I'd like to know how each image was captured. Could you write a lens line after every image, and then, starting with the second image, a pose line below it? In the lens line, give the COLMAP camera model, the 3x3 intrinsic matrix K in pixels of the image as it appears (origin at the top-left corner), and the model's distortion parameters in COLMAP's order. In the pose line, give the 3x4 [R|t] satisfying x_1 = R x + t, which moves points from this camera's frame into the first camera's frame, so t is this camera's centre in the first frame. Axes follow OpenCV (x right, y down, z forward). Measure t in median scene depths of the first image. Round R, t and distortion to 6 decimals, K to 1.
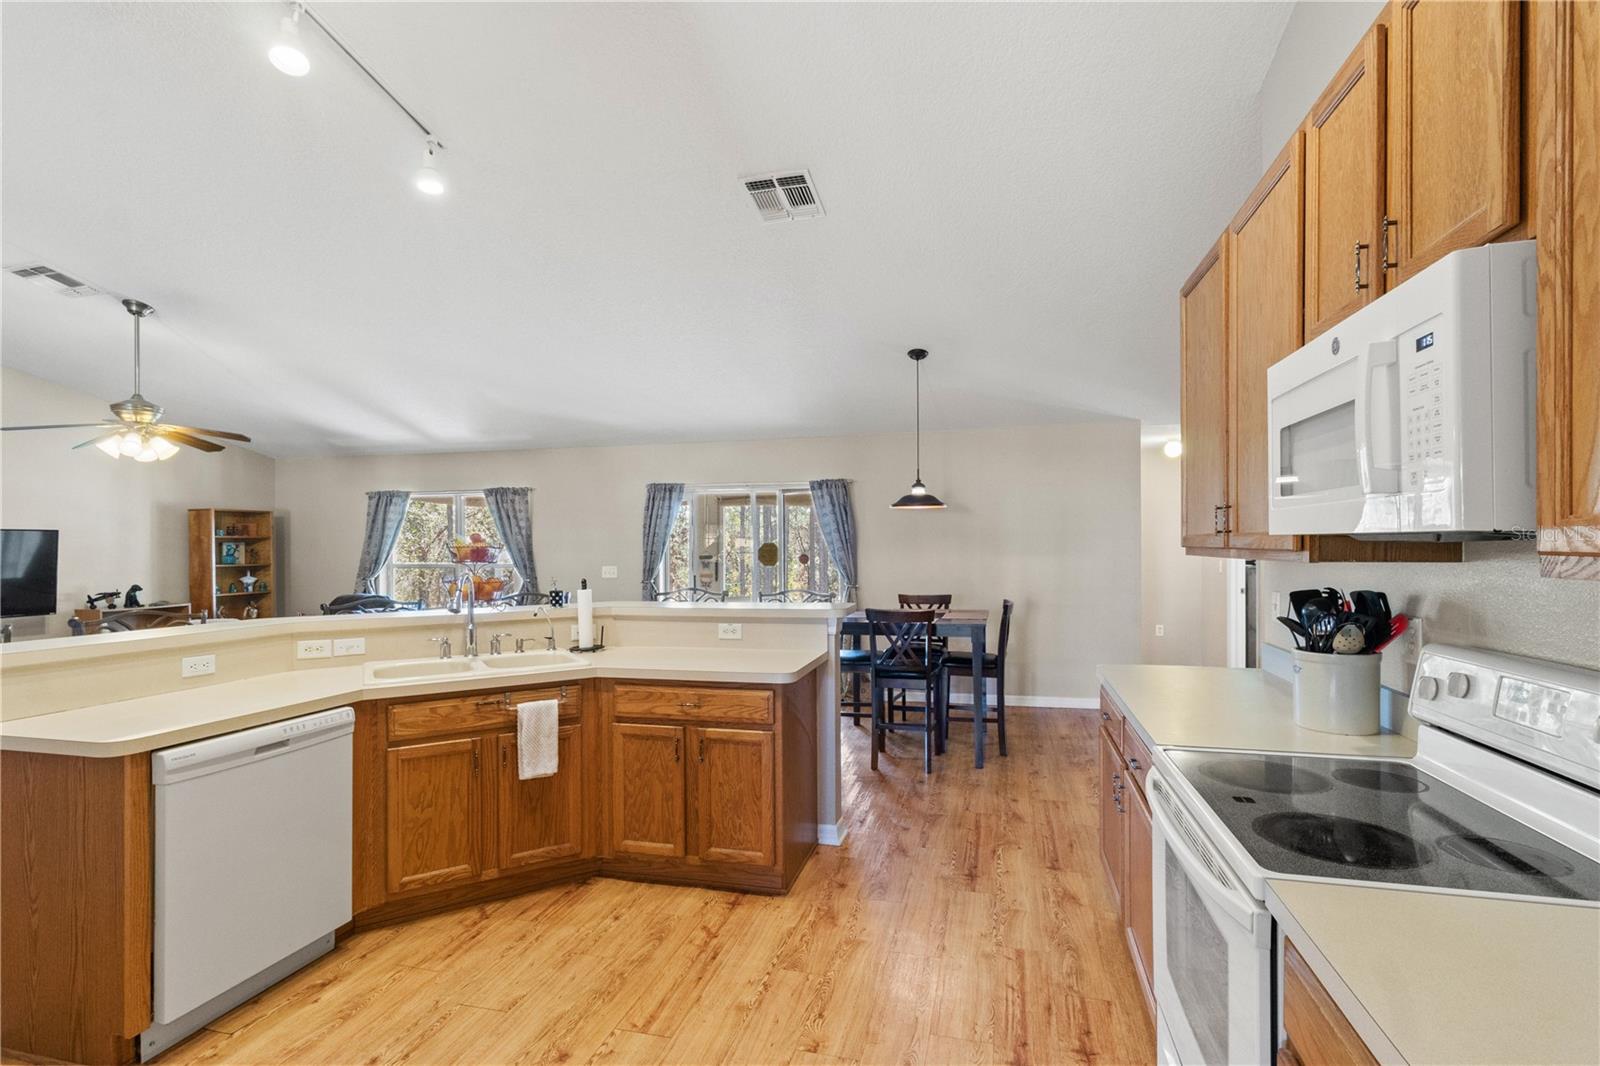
lens RADIAL K [[750.5, 0, 801.0], [0, 750.5, 543.8], [0, 0, 1]] dist [0.013752, 0.000758]
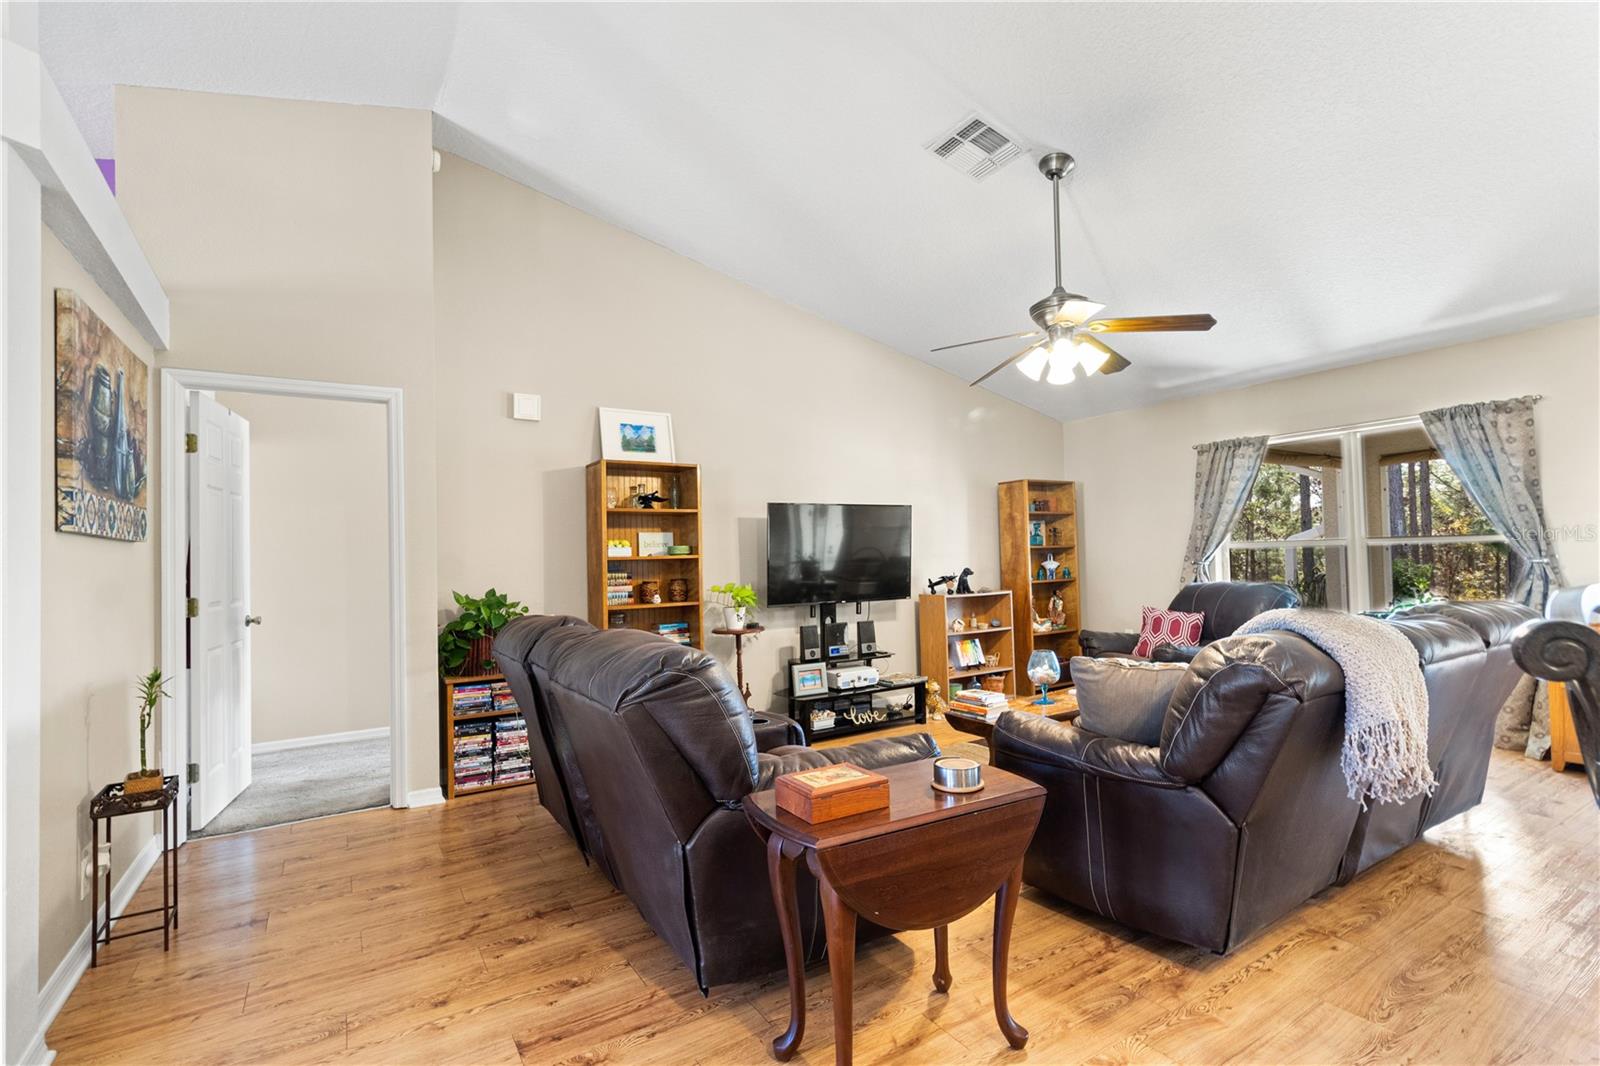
lens RADIAL K [[735.3, 0, 800.0], [0, 735.3, 533.0], [0, 0, 1]] dist [0.000216, 0.000146]
pose [[0.727092, -0.036960, -0.685544, -0.432836], [0.024965, 0.999313, -0.027399, 0.032355], [0.686086, 0.002807, 0.727515, 0.249127]]
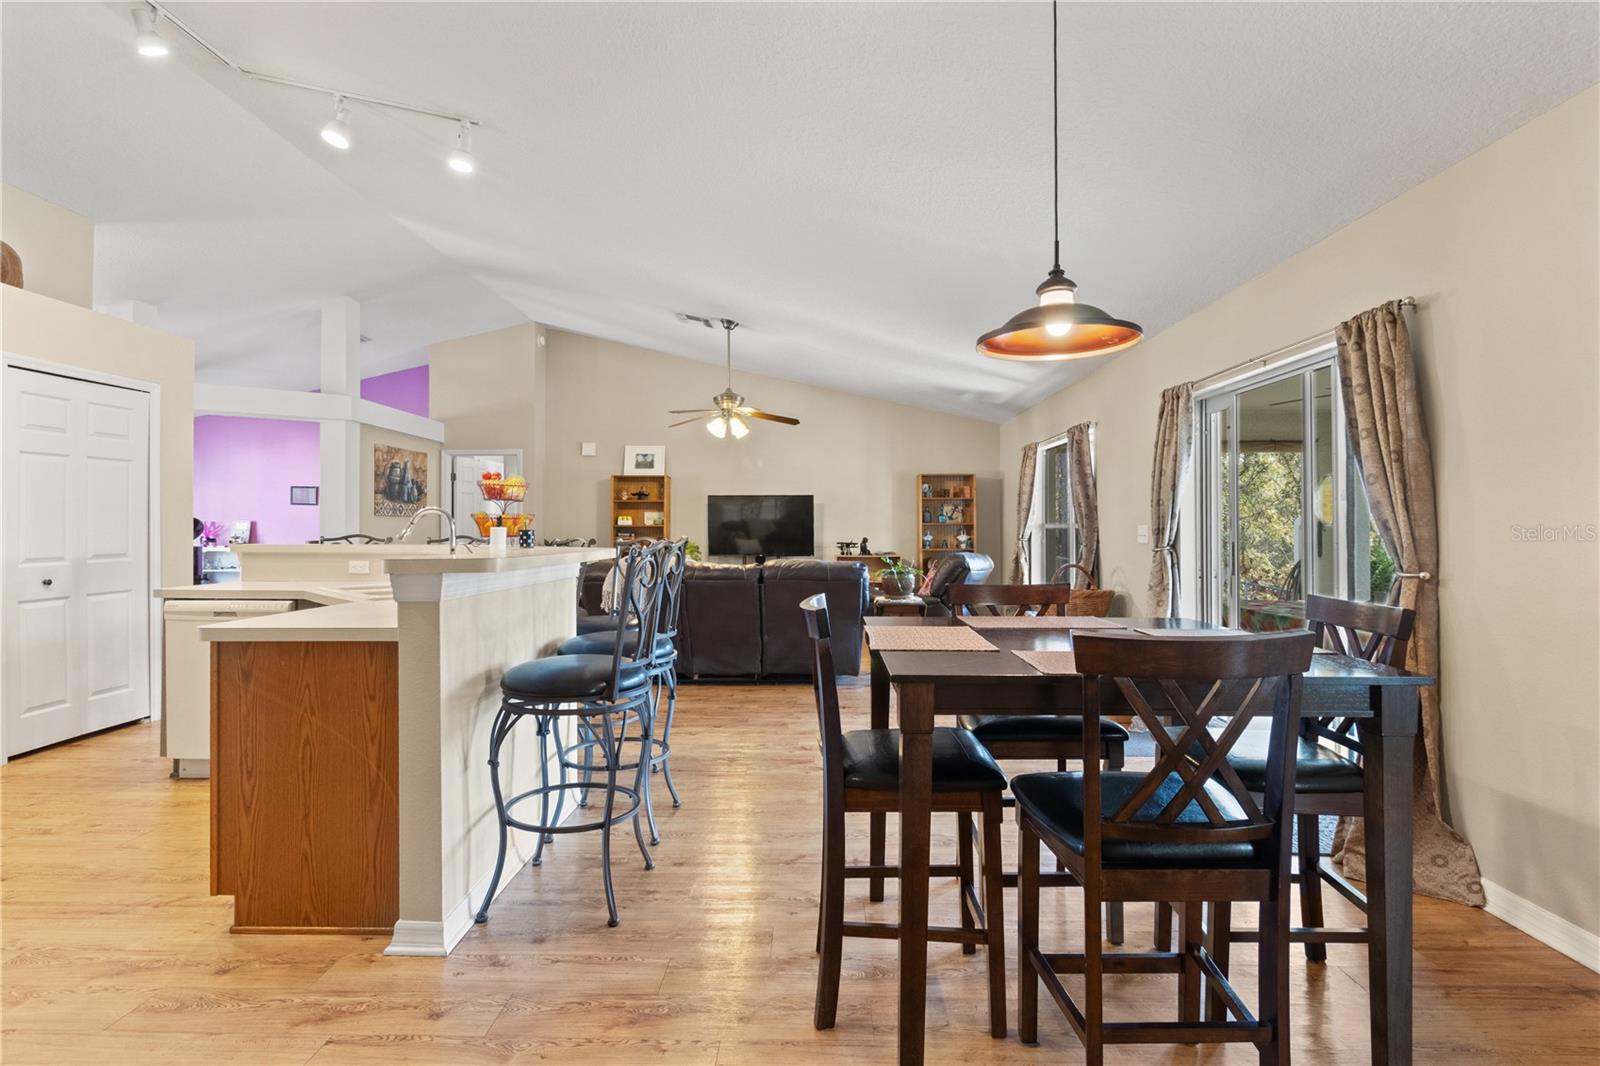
lens RADIAL K [[783.3, 0, 803.2], [0, 783.3, 523.0], [0, 0, 1]] dist [0.001241, 0.000279]
pose [[0.231921, -0.001304, -0.972734, 0.372003], [0.003004, 0.999995, -0.000624, 0.030145], [0.972730, -0.002777, 0.231924, 0.595366]]
